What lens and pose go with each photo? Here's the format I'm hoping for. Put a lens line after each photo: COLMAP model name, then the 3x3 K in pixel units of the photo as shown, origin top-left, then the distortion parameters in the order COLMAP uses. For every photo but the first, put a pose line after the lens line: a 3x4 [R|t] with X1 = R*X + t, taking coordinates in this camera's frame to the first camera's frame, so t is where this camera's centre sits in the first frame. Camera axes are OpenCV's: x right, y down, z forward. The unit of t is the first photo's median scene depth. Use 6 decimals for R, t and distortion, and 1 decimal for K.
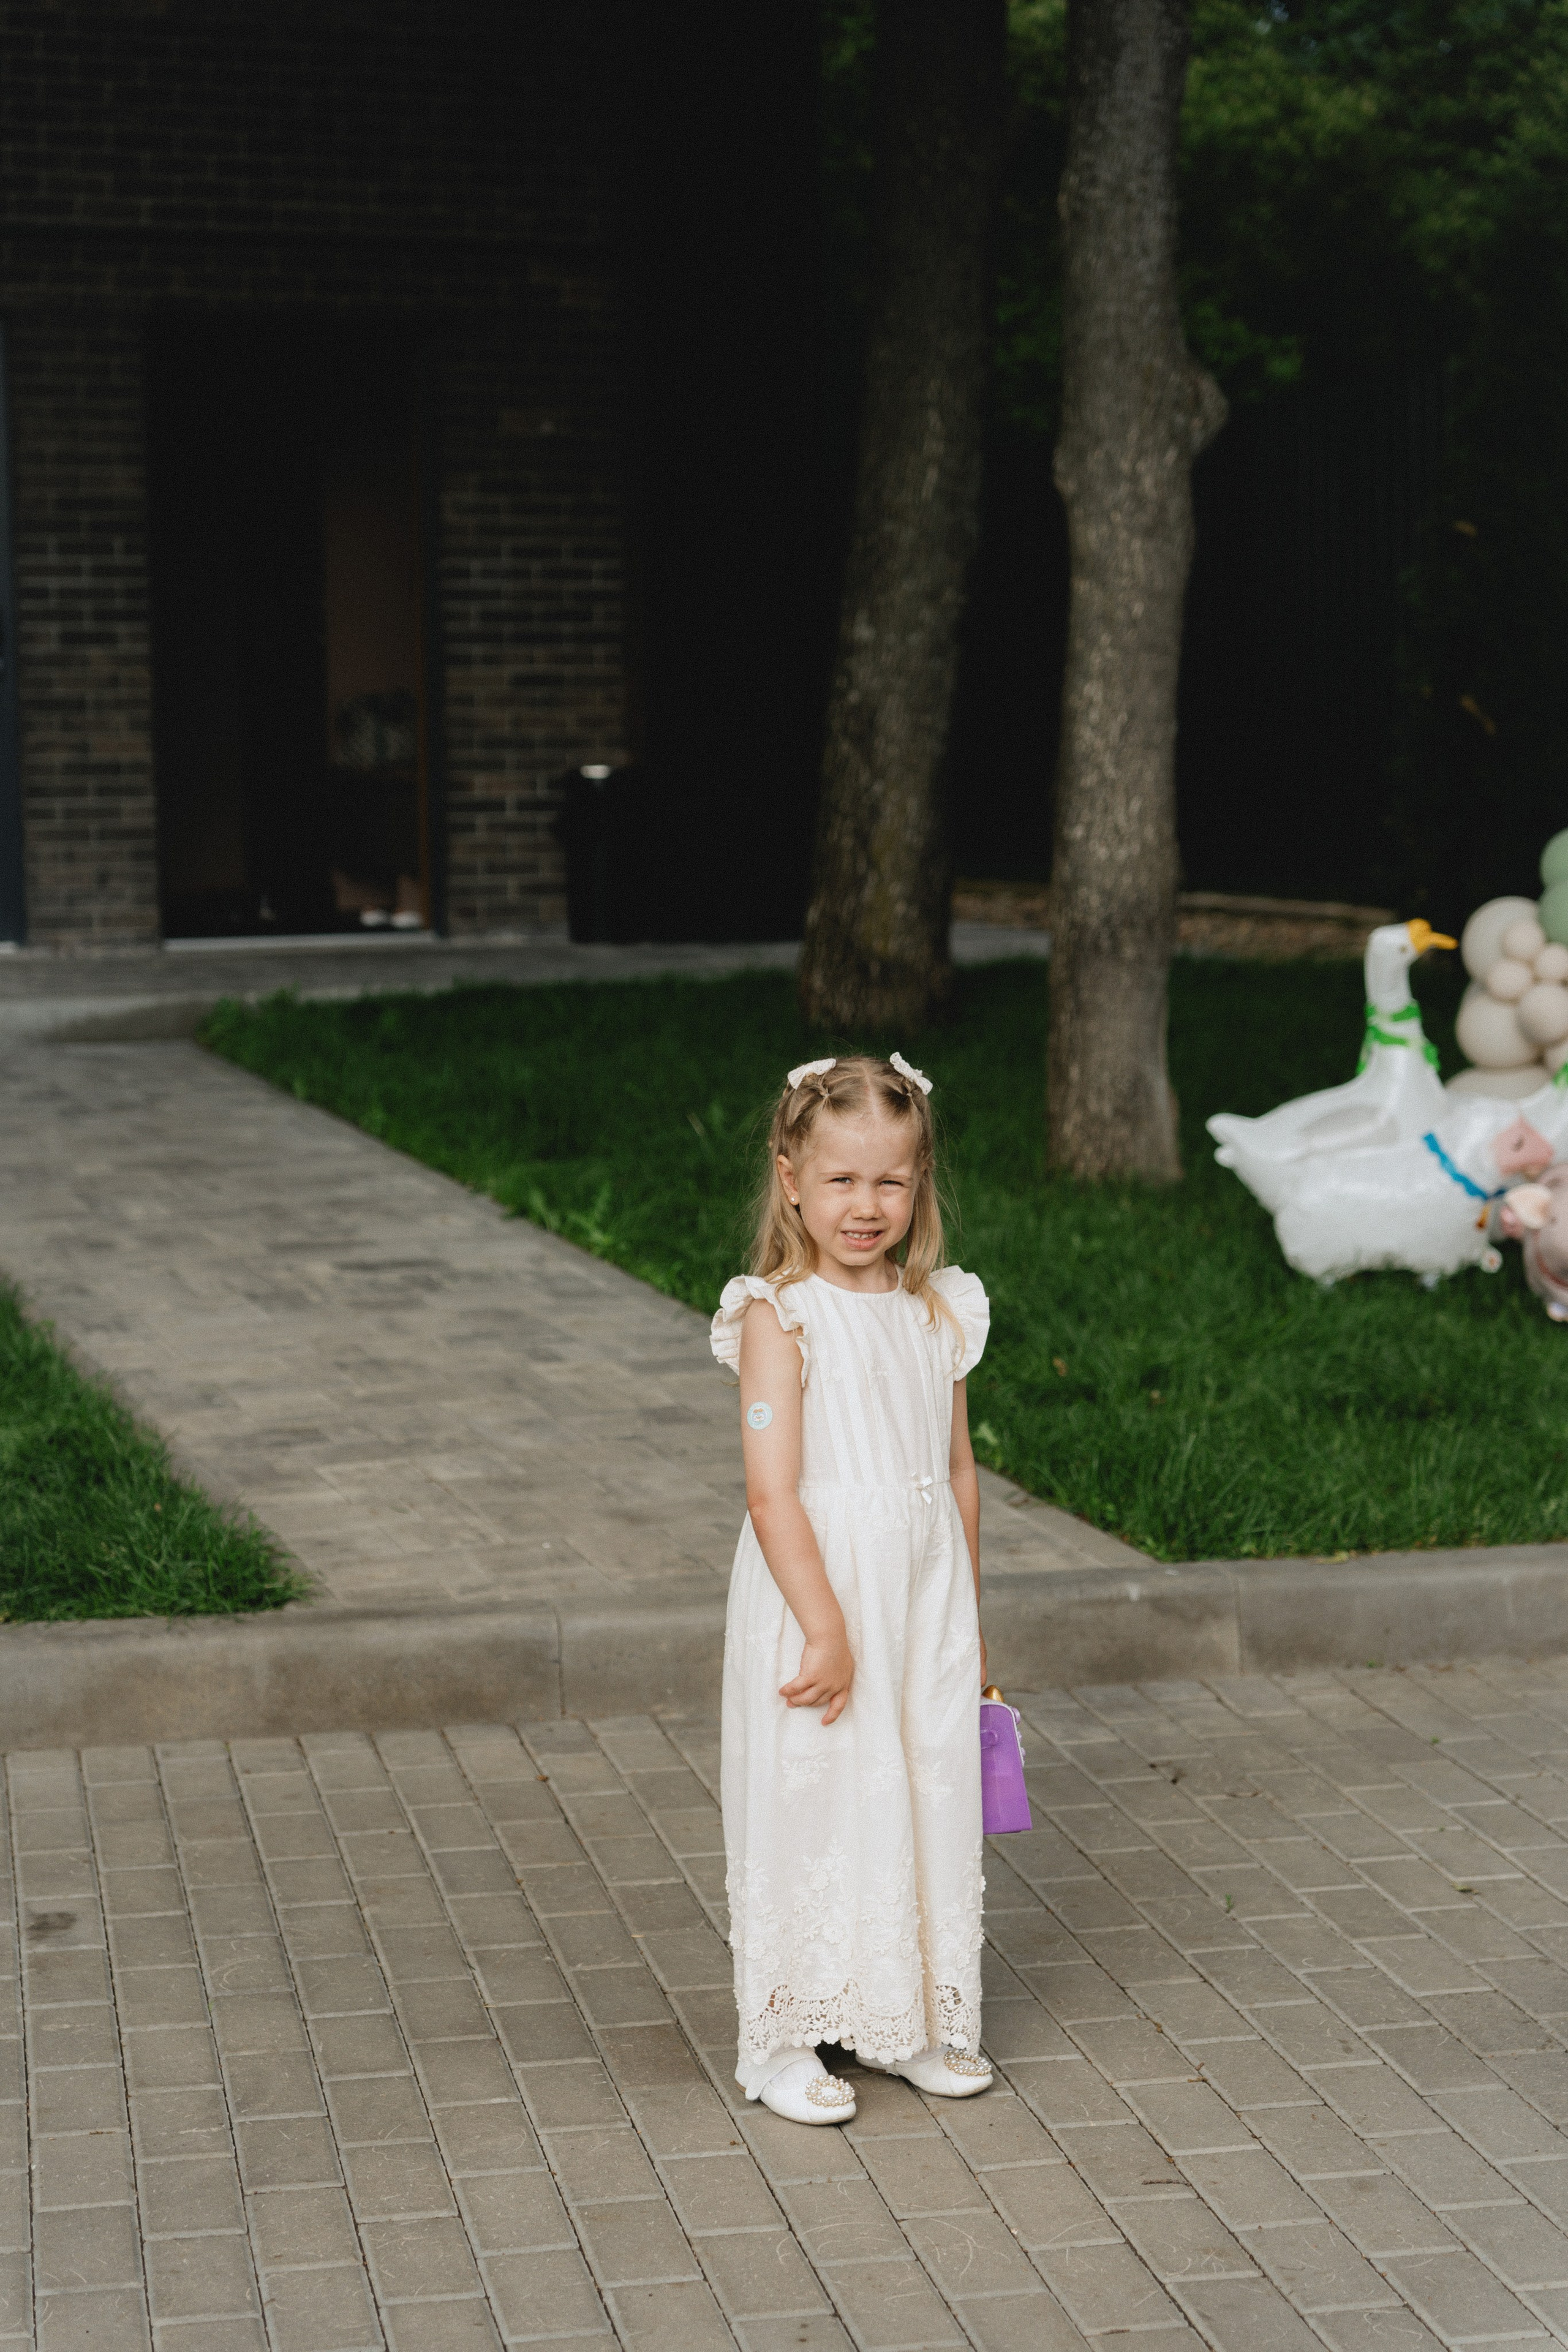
lens RADIAL K [[4083.1, 0, 778.6], [0, 4083.1, 1170.7], [0, 0, 1]] dist [0.021010, 0.000000]
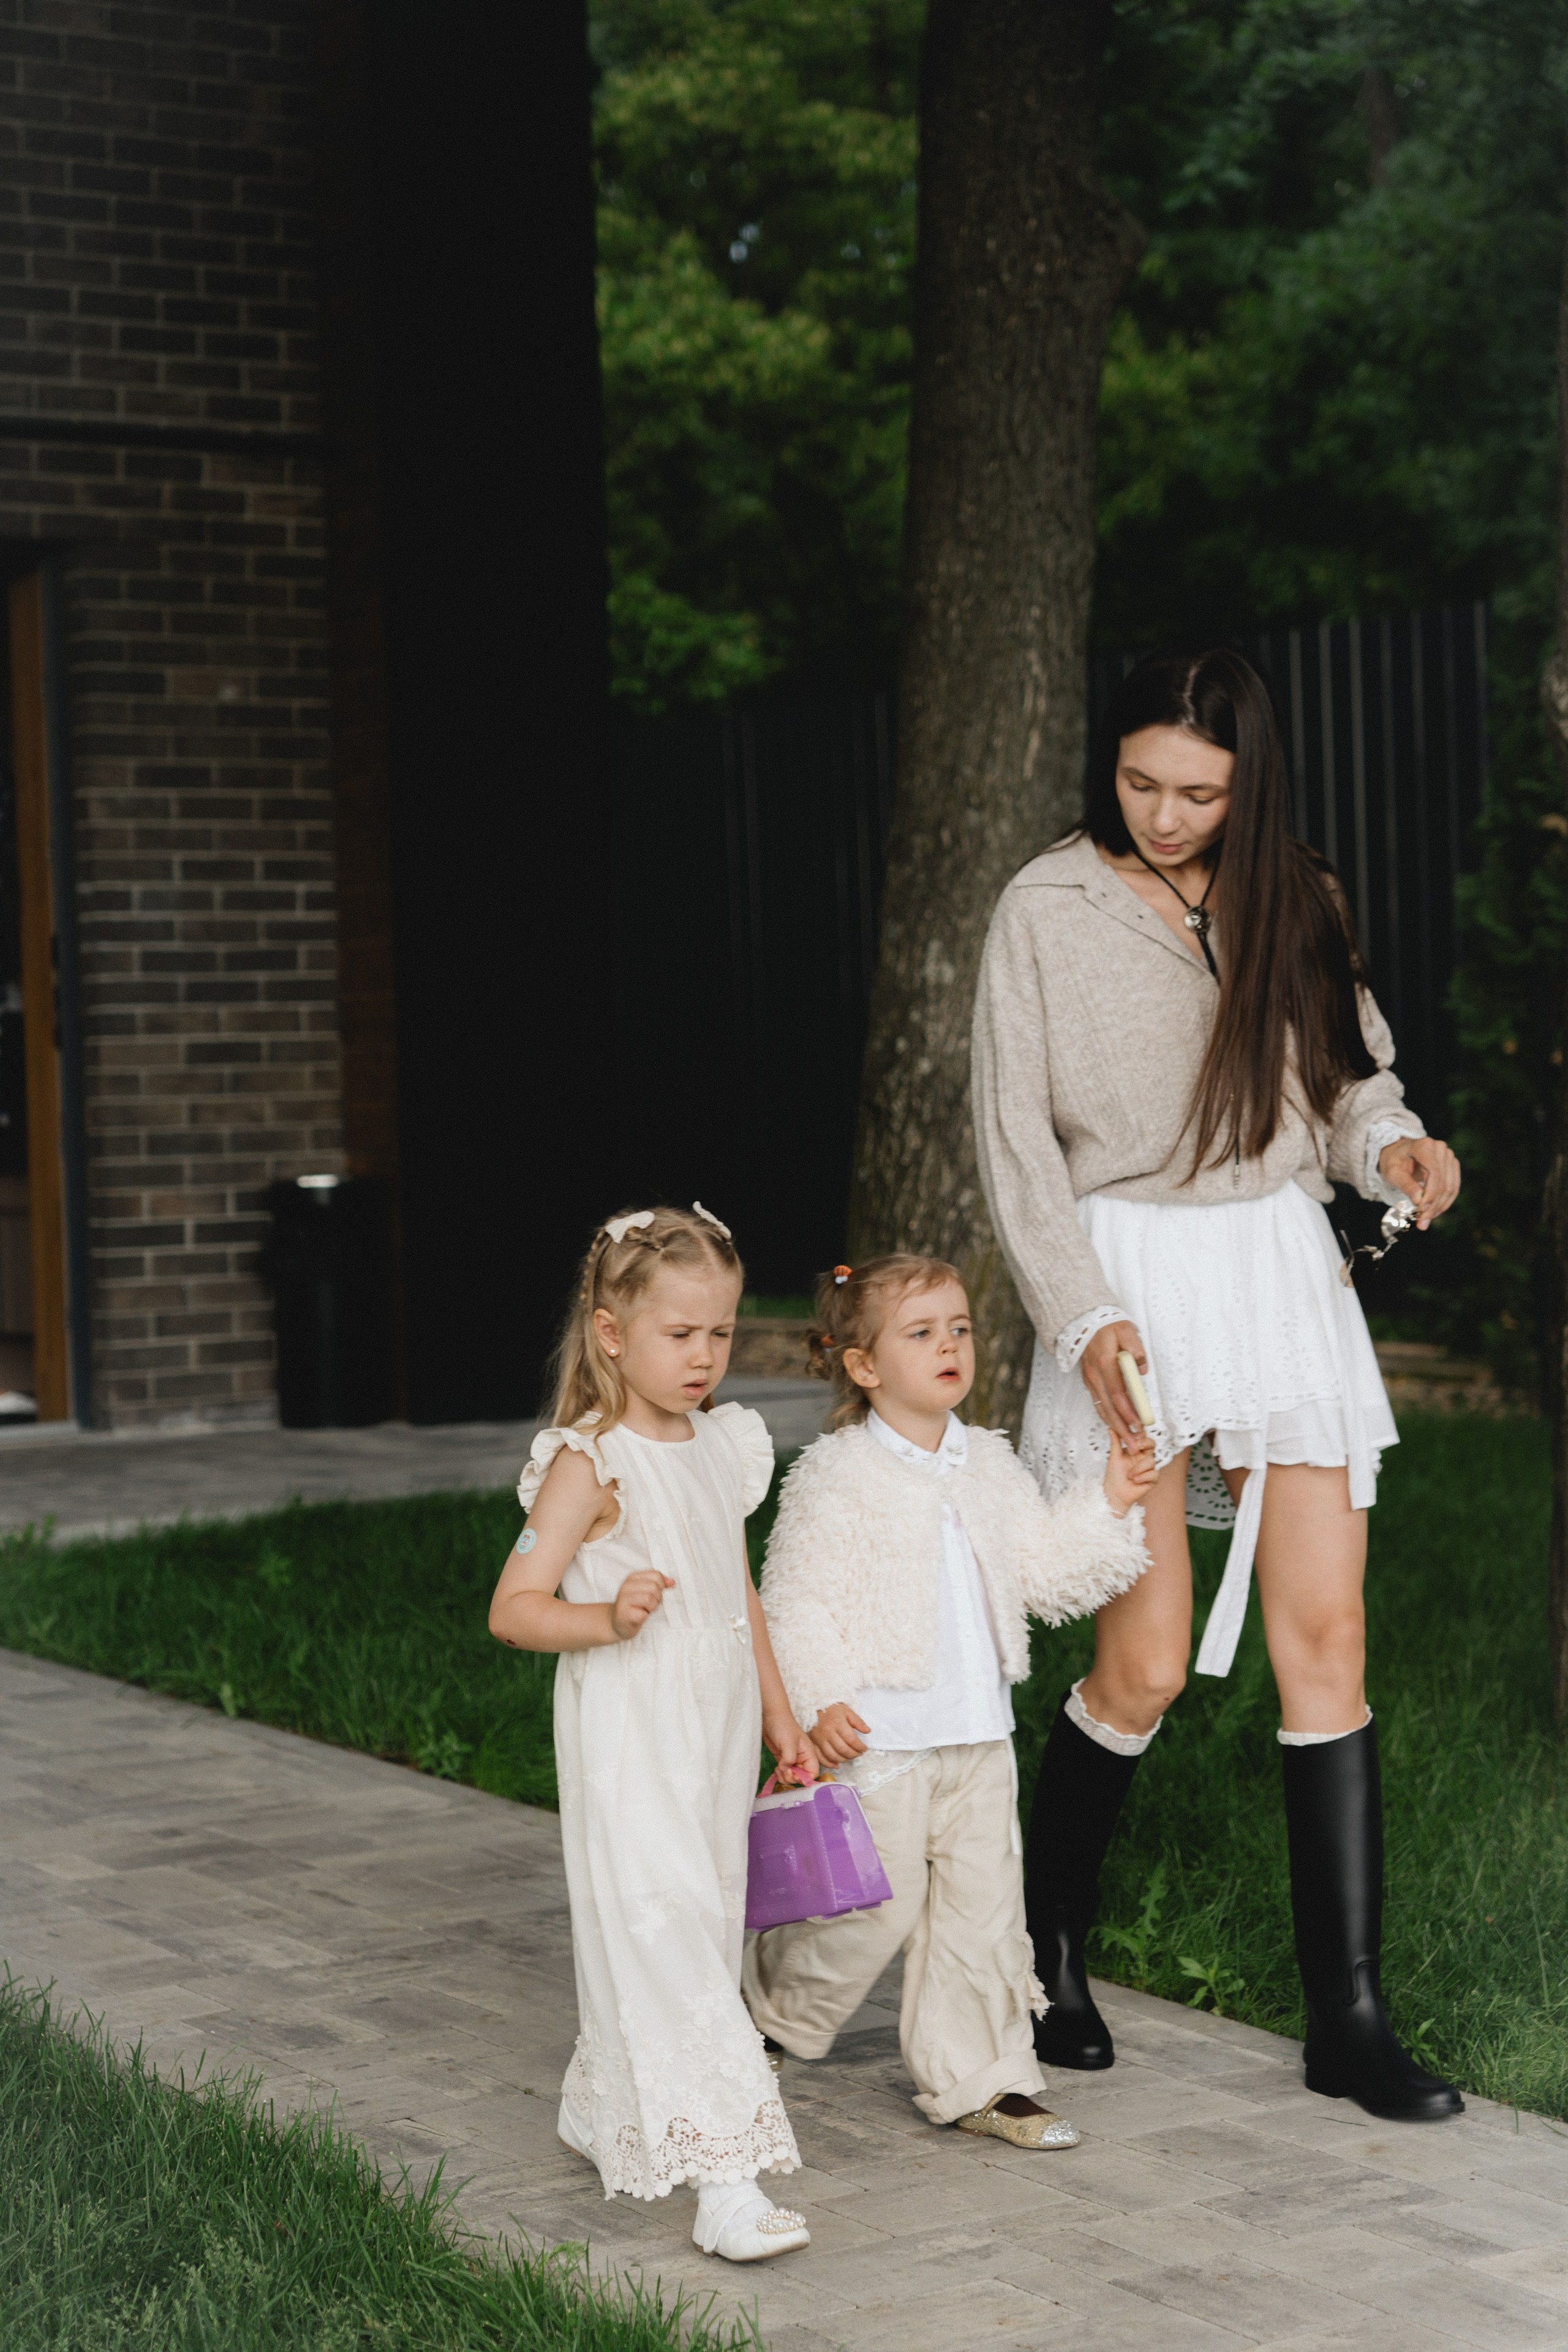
lens RADIAL K [[4662.2, 0, 789.0], [0, 4662.2, 1165.9], [0, 0, 1]] dist [0.058002, 0.000000]
pose [[0.967543, -0.022640, 0.251689, -0.173838], [0.046451, 0.994941, -0.089071, -0.027184], [-0.248399, 0.097872, 0.963701, 0.225326]]
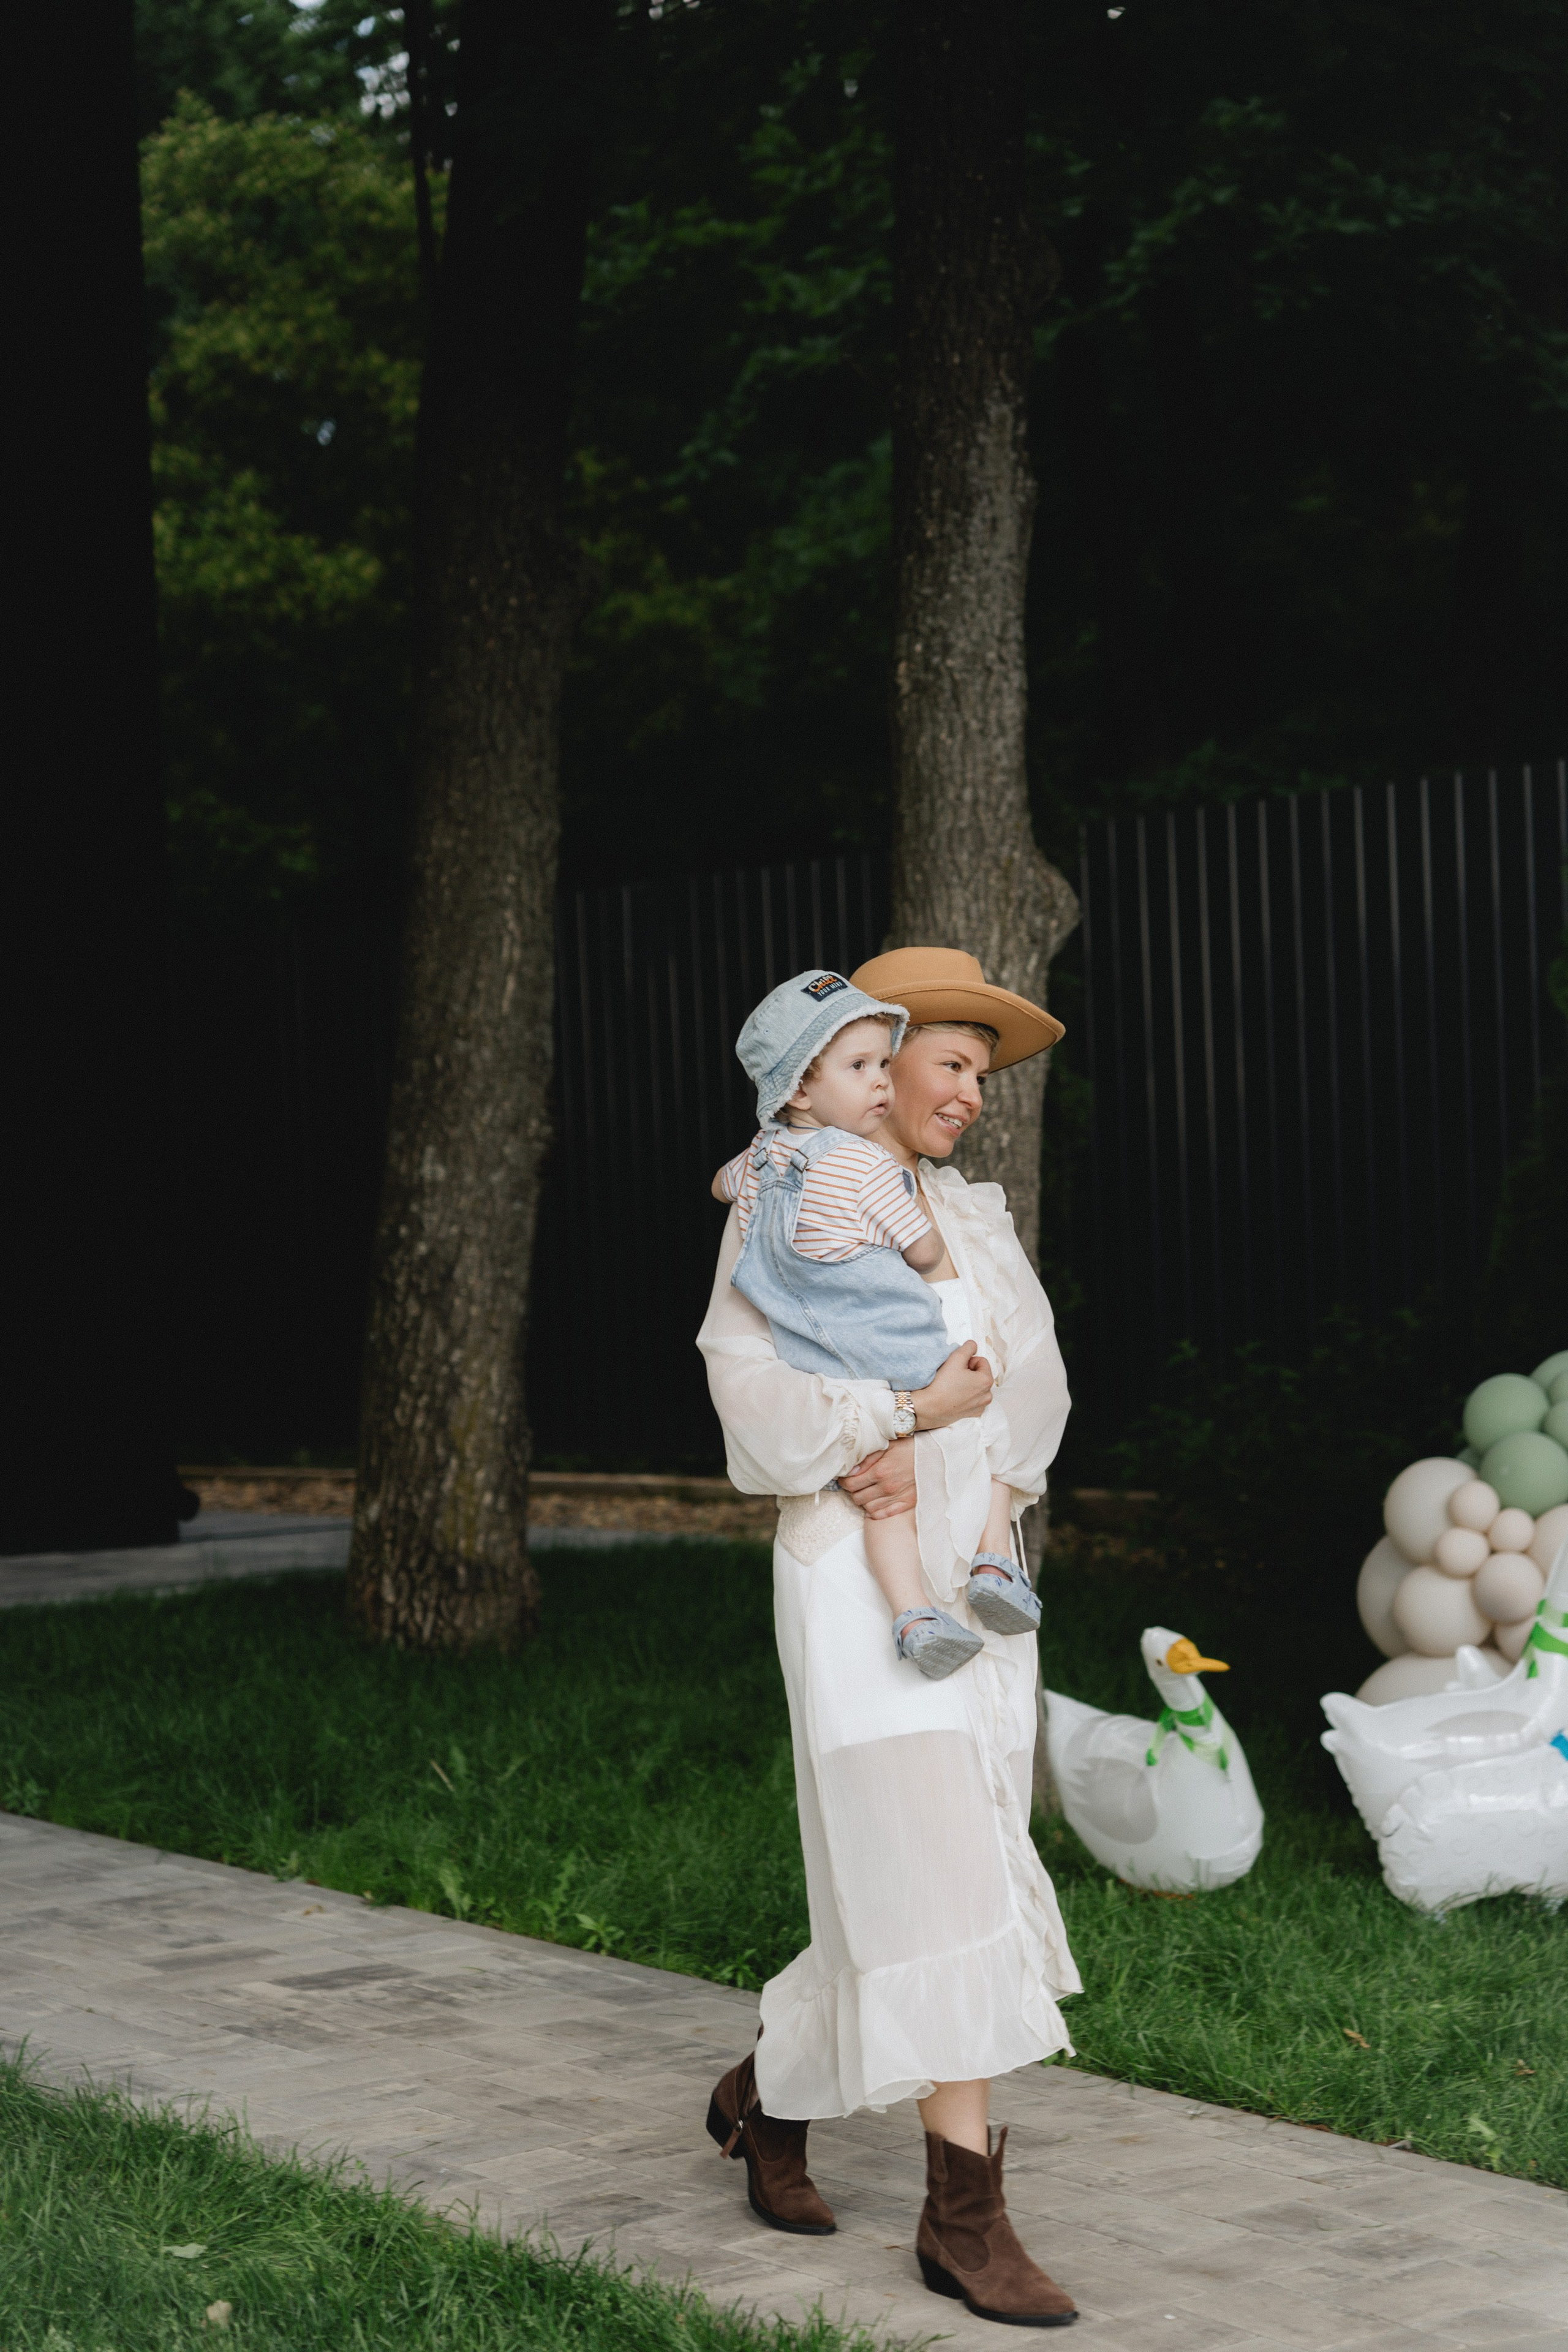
lens RADIAL K [[4723.0, 0, 773.1], [0, 4723.0, 1190.4], [0, 0, 1]] dist [0.044498, 0.000000]
pose [[0.943040, -0.018723, 0.332153, -0.203978], [0.059904, 0.991652, -0.114179, -0.011583], [-0.327243, 0.127573, 0.936289, 0.063371]]
